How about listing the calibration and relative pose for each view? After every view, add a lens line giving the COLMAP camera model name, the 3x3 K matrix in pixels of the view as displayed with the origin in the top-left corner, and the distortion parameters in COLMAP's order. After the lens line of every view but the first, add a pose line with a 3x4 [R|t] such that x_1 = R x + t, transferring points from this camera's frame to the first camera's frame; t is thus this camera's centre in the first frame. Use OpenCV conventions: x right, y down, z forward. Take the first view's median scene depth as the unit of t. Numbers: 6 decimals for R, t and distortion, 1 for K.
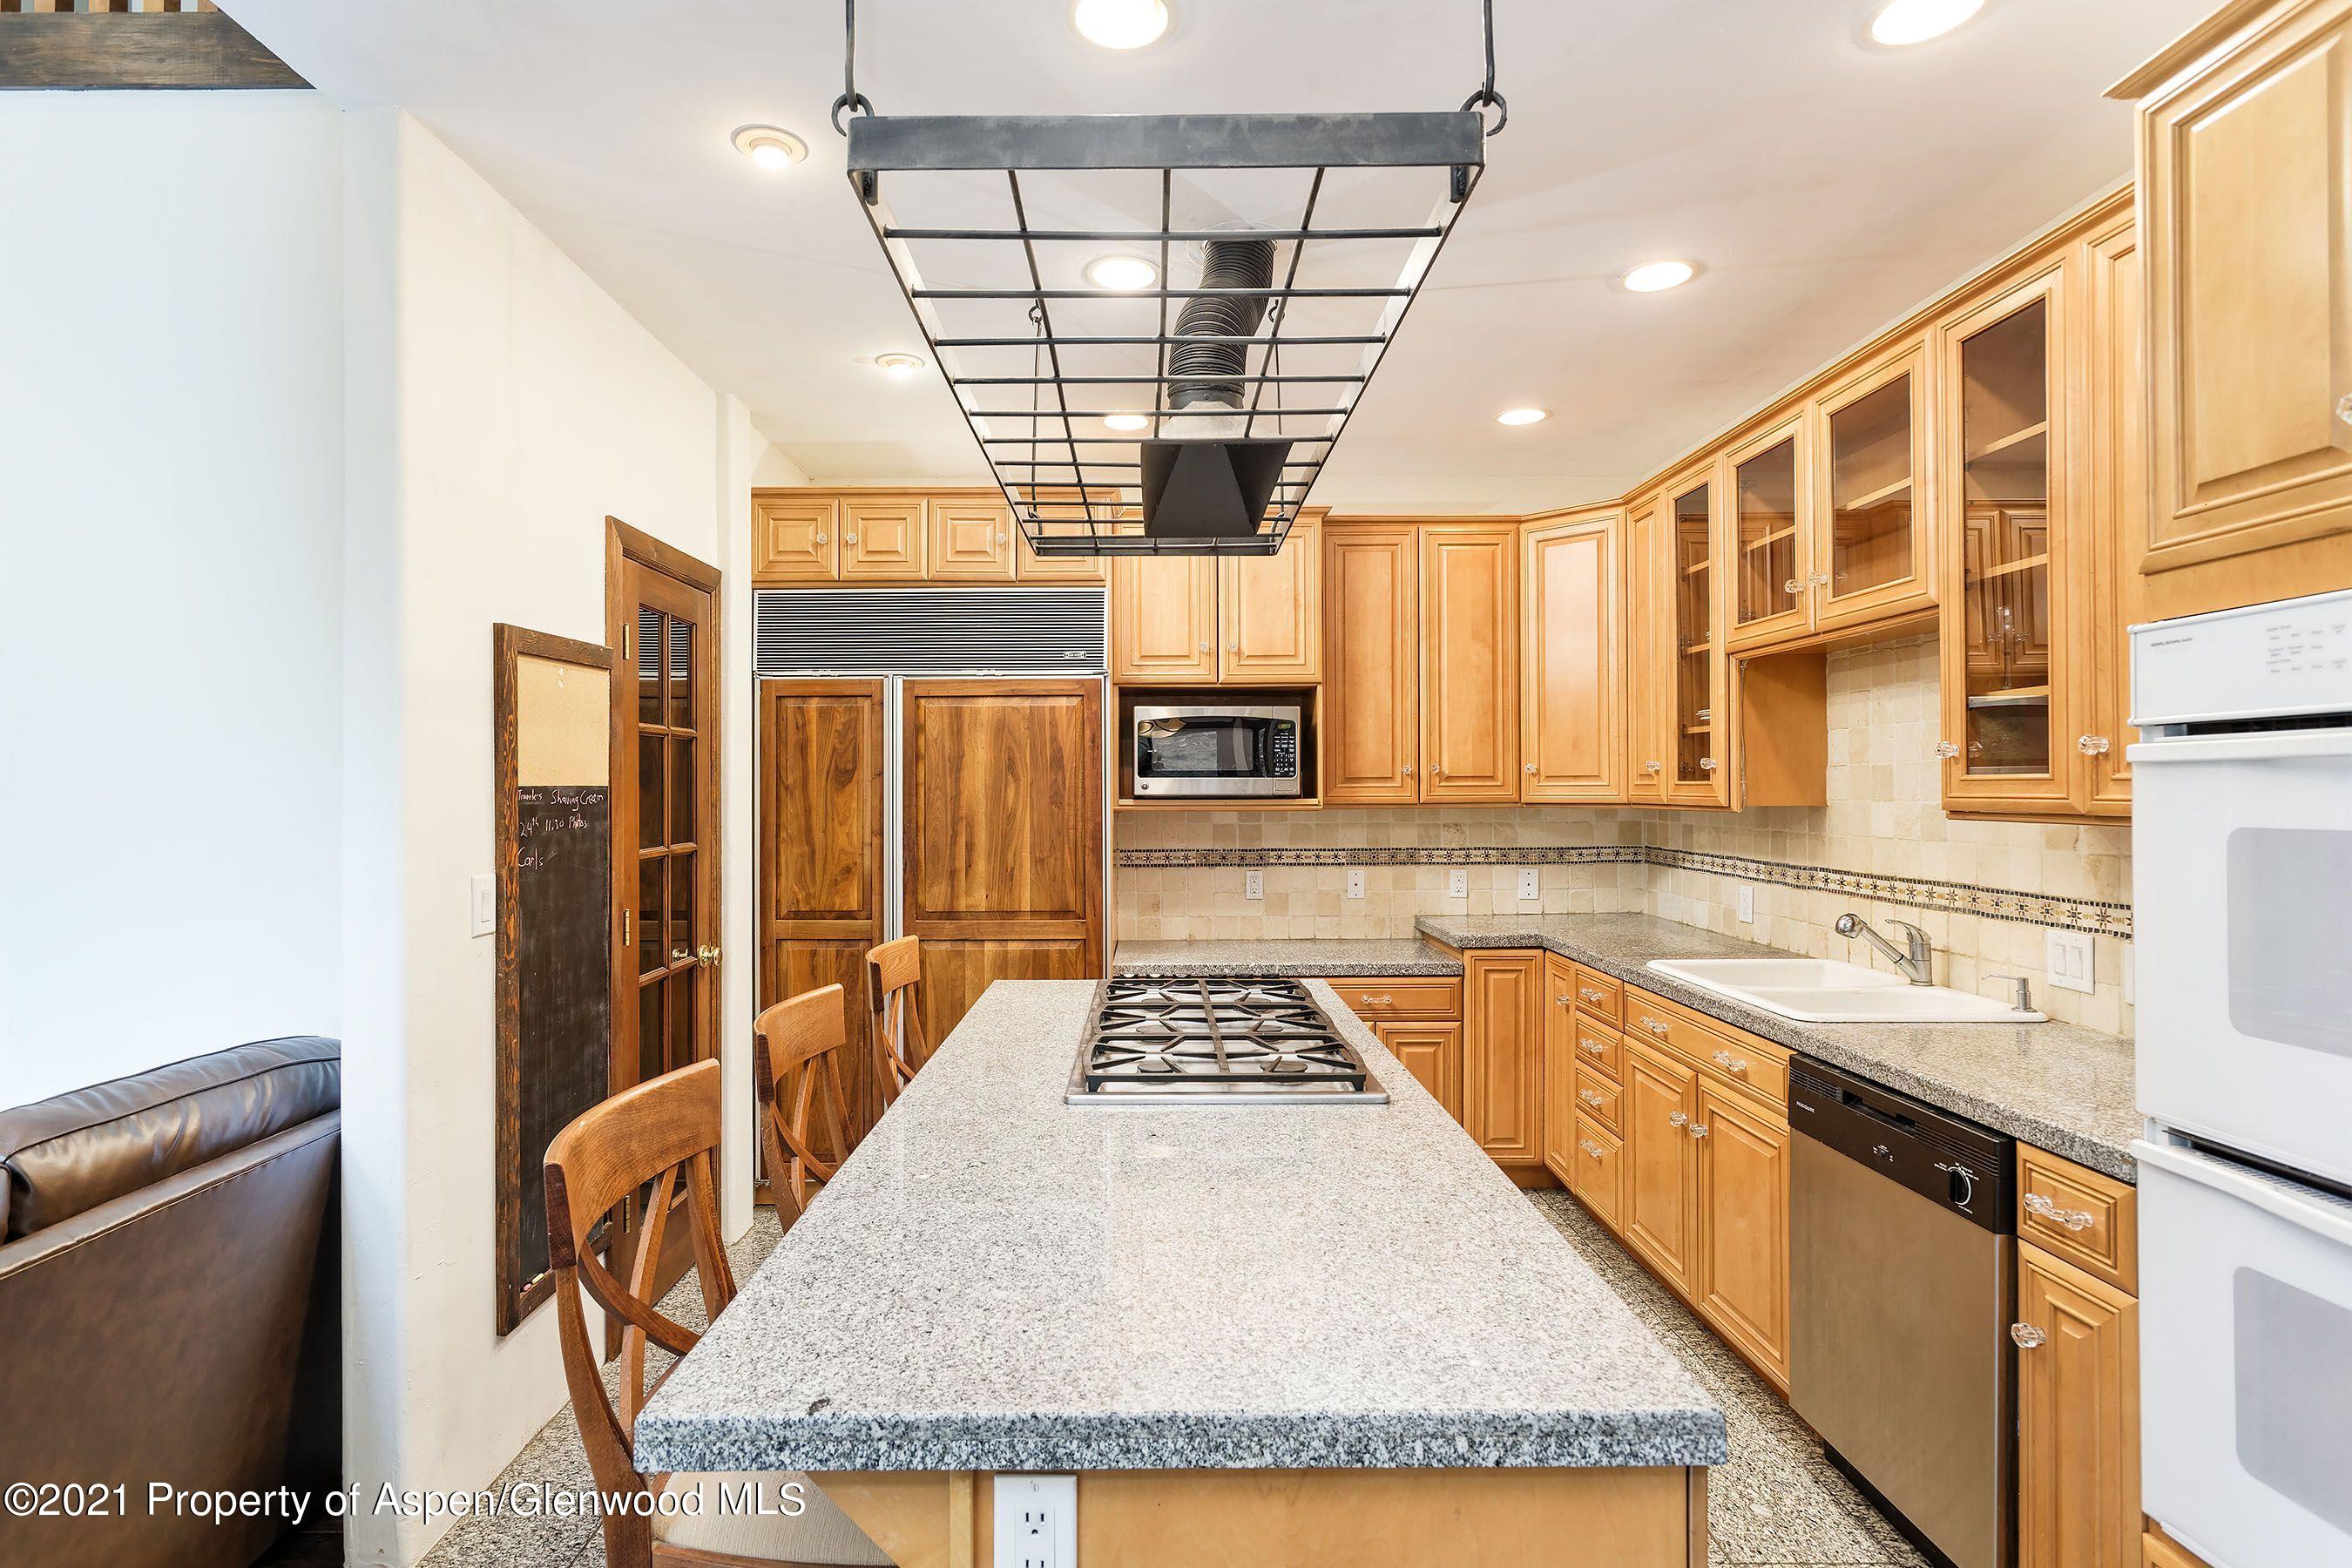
lens RADIAL K [[1144.2, 0, 1176.0], [0, 1144.2, 784.0], [0, 0, 1]] dist [0.001980, 0.001253]
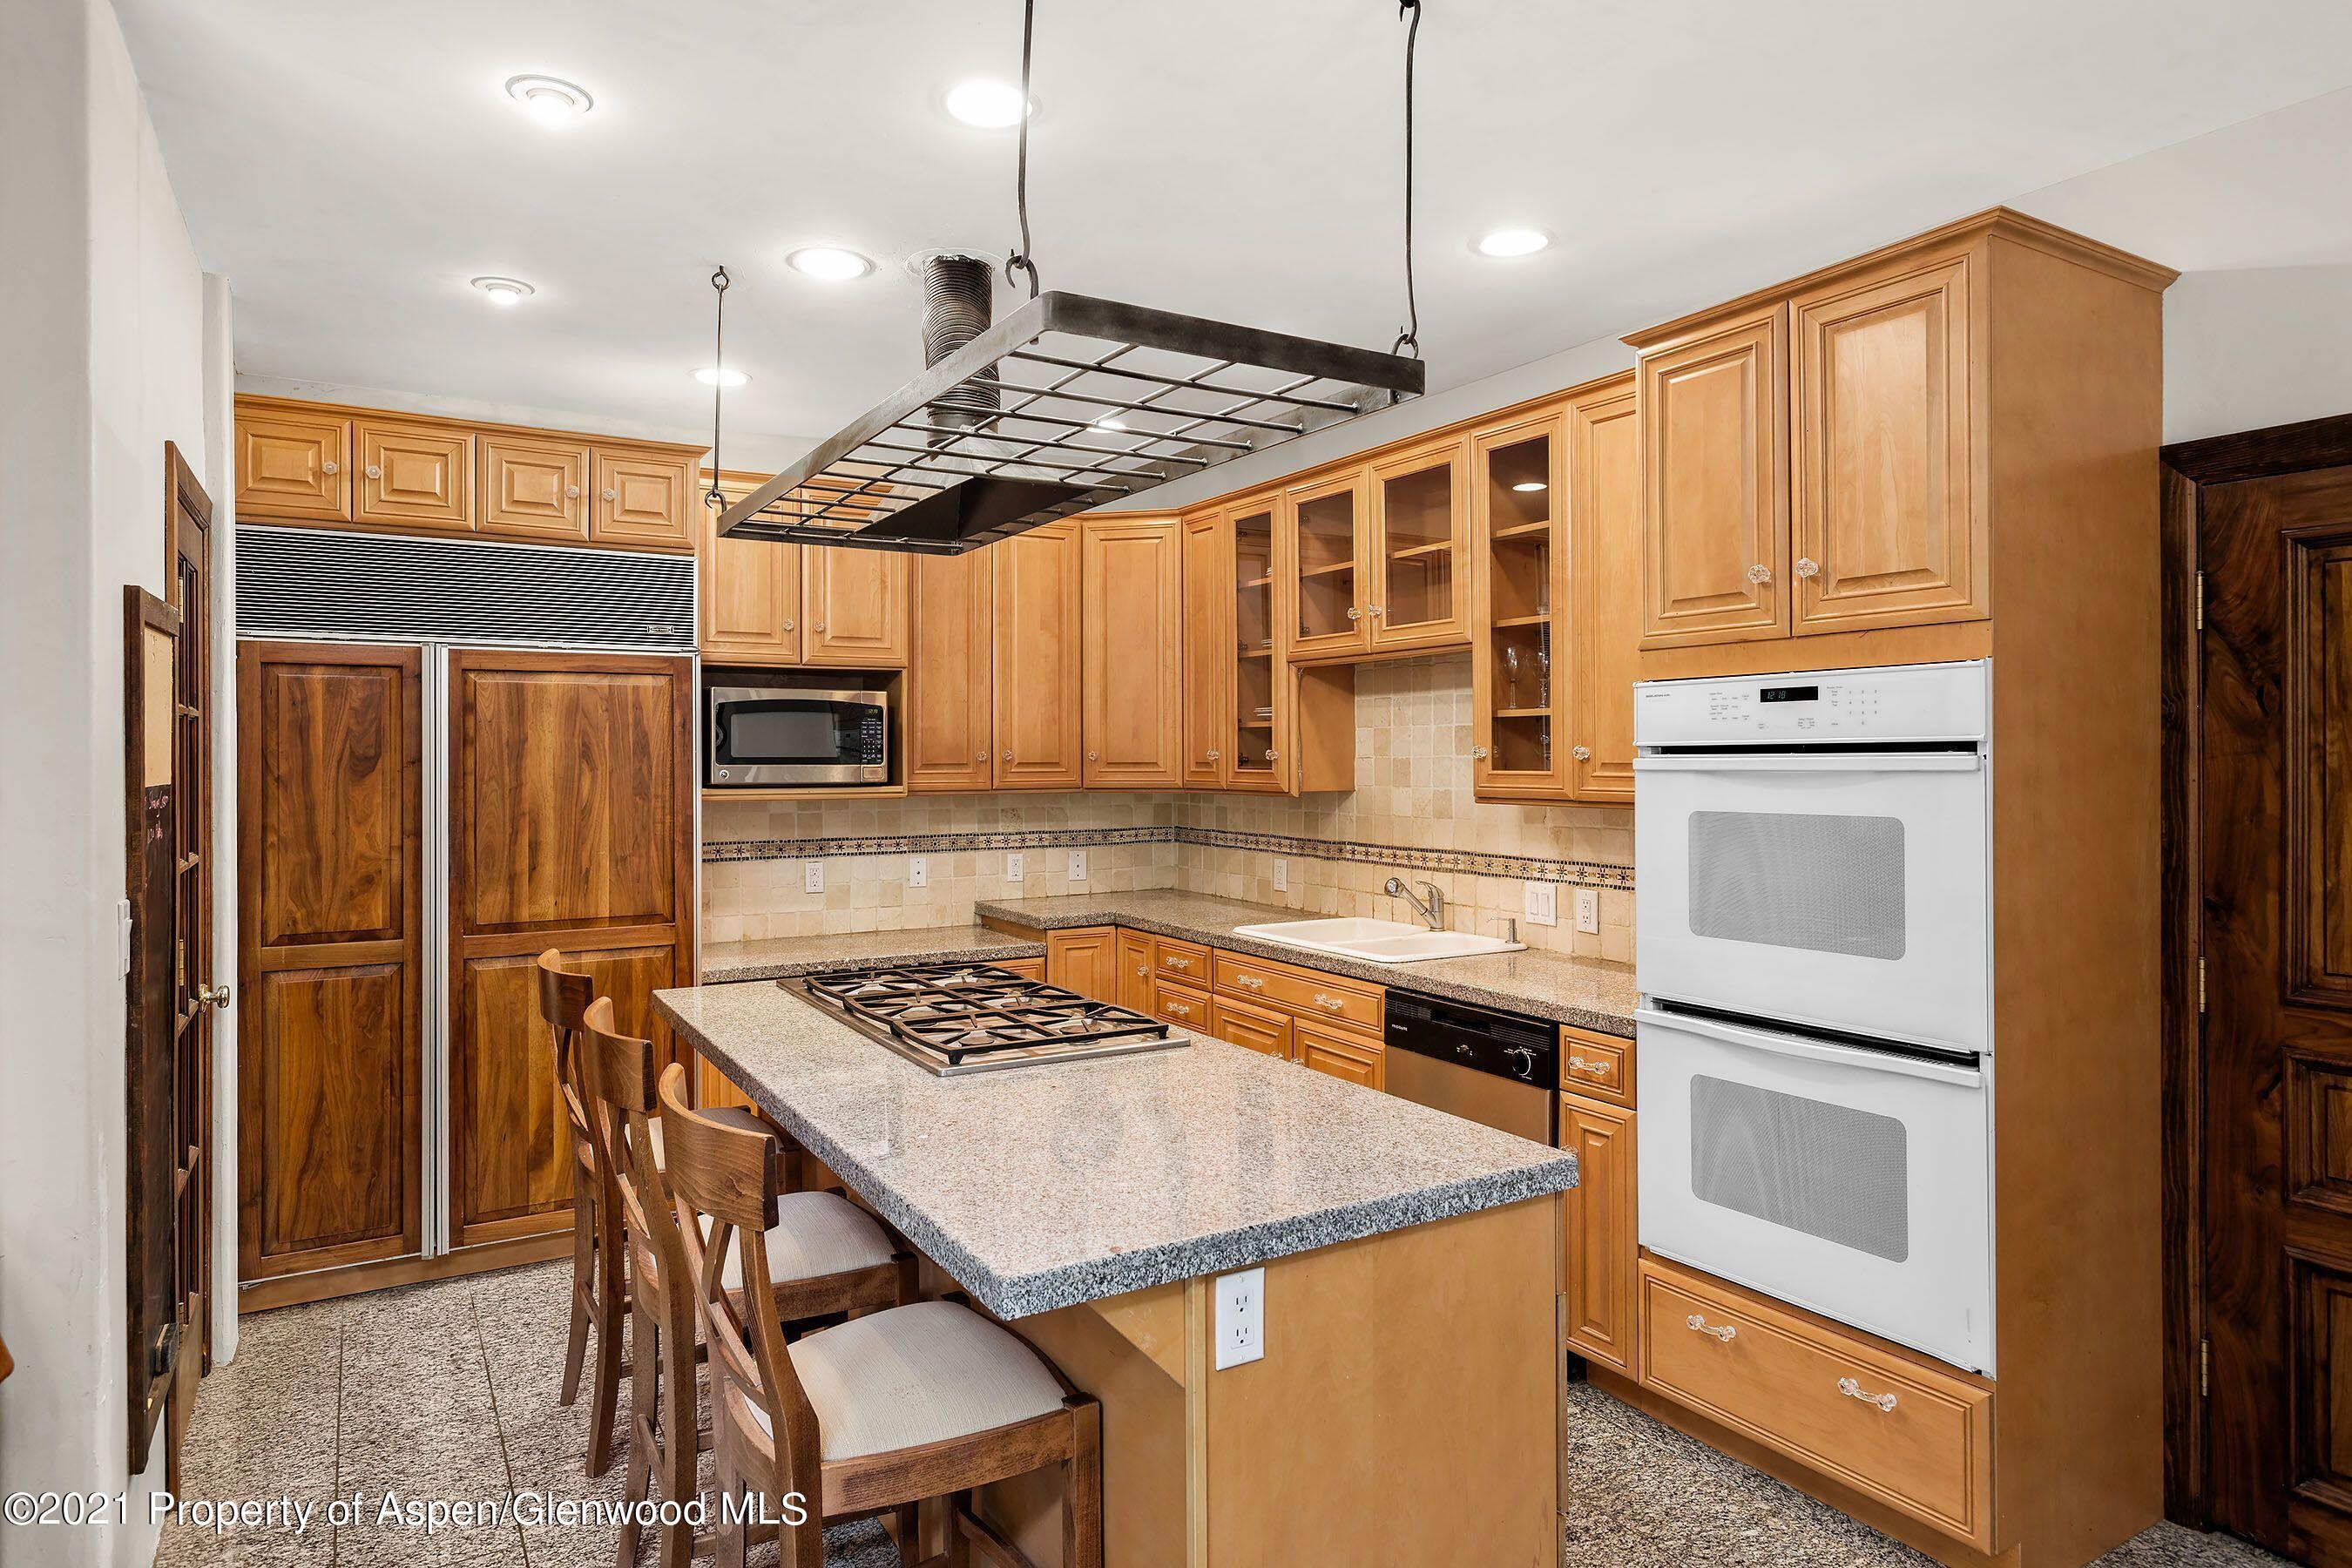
lens RADIAL K [[1345.3, 0, 1181.5], [0, 1345.3, 750.9], [0, 0, 1]] dist [-0.006935, 0.000570]
pose [[0.860989, 0.004410, 0.508605, -0.275870], [-0.003754, 0.999990, -0.002316, -0.016462], [-0.508610, 0.000084, 0.860997, -0.116672]]
